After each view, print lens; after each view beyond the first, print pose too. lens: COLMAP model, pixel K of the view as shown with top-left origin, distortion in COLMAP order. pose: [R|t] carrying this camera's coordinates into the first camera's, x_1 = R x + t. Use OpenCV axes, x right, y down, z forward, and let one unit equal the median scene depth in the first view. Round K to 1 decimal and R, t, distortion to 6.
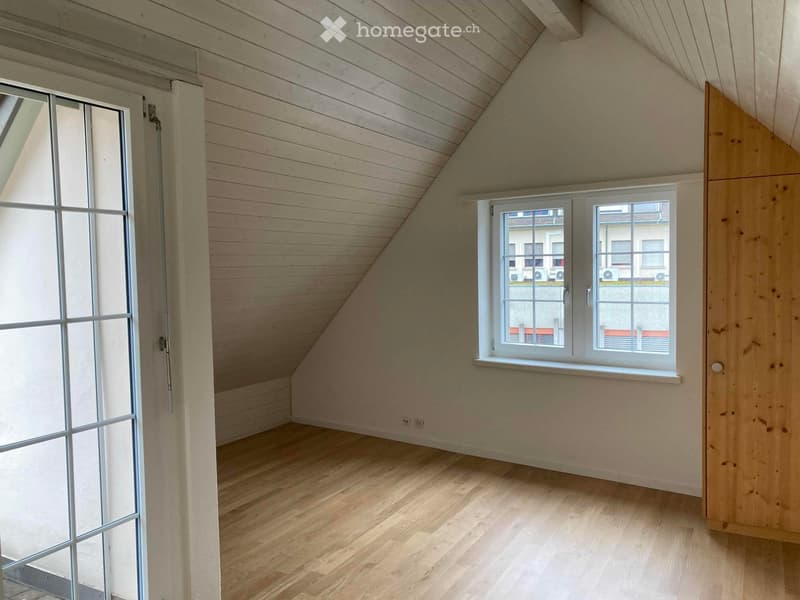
lens RADIAL K [[650.8, 0, 396.7], [0, 650.8, 296.8], [0, 0, 1]] dist [0.033285, -0.026802]
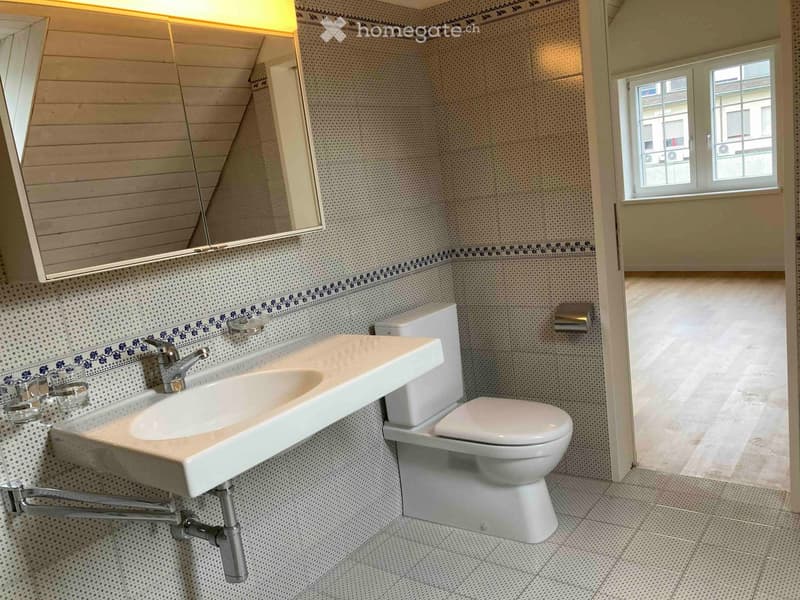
lens RADIAL K [[650.8, 0, 404.4], [0, 650.8, 299.6], [0, 0, 1]] dist [0.033285, -0.026802]
pose [[0.985245, -0.083030, -0.149658, -0.181182], [0.102940, 0.986074, 0.130617, 0.097315], [0.136729, -0.144096, 0.980072, -0.558585]]
